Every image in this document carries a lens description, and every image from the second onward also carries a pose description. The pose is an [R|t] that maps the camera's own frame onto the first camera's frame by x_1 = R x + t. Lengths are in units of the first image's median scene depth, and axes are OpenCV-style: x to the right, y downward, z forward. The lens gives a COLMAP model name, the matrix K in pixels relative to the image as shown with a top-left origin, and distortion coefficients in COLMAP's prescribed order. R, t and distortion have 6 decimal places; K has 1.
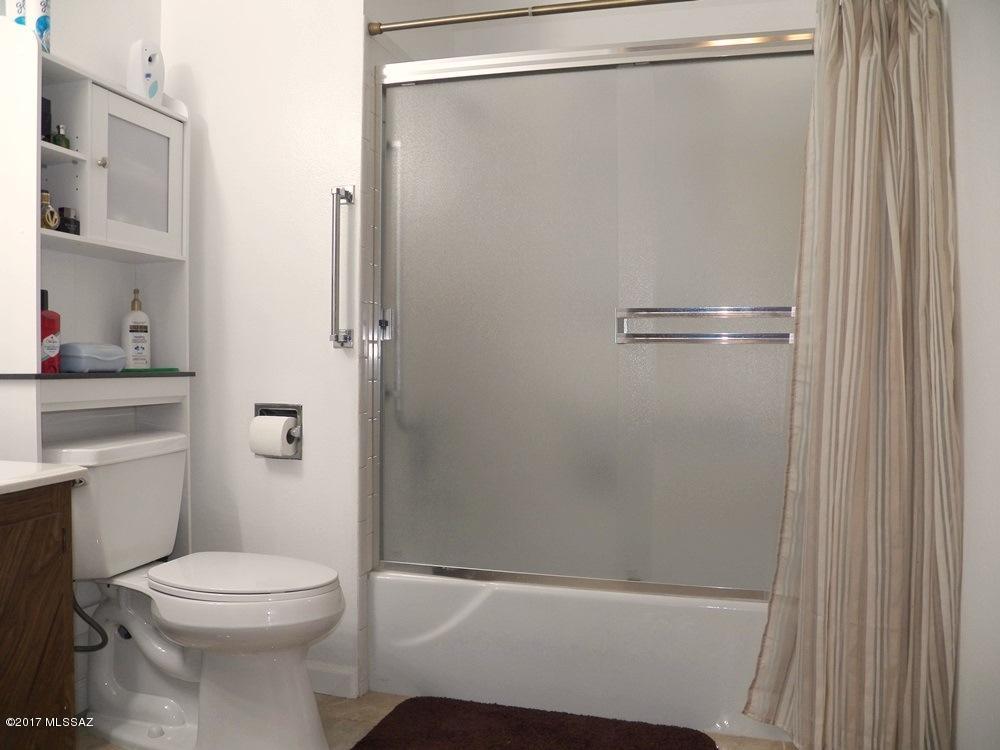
lens RADIAL K [[815.1, 0, 500.0], [0, 815.1, 371.0], [0, 0, 1]] dist [-0.117722, 0.053681]
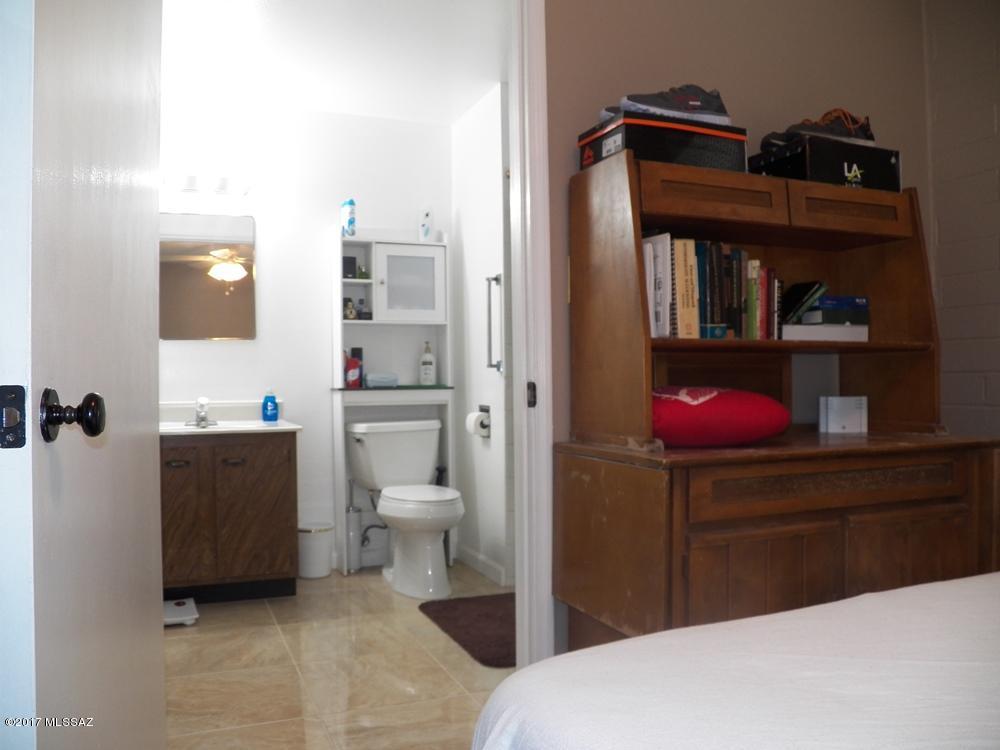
lens RADIAL K [[815.1, 0, 500.5], [0, 815.1, 373.8], [0, 0, 1]] dist [-0.117722, 0.053681]
pose [[0.612045, -0.021669, -0.790526, 1.136724], [0.008582, 0.999748, -0.020760, 0.011487], [0.790777, 0.005921, 0.612076, -0.013197]]
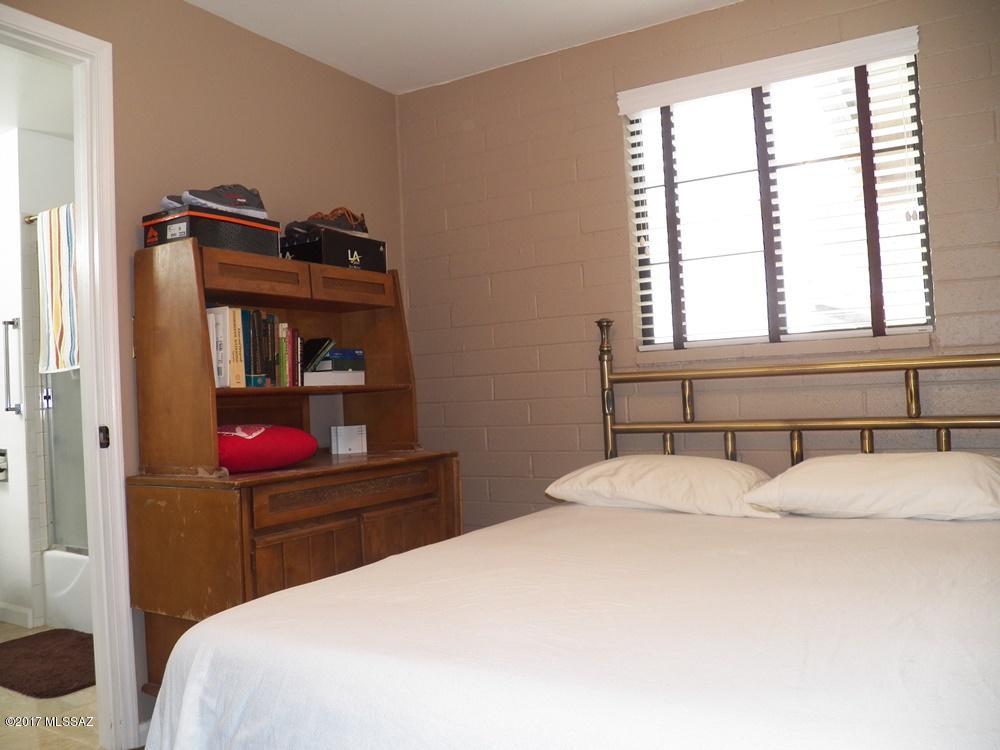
lens RADIAL K [[815.1, 0, 499.8], [0, 815.1, 384.0], [0, 0, 1]] dist [-0.117722, 0.053681]
pose [[0.960749, -0.055121, -0.271889, 1.214554], [0.050991, 0.998451, -0.022238, -0.004049], [0.272694, 0.007502, 0.962072, -0.283945]]
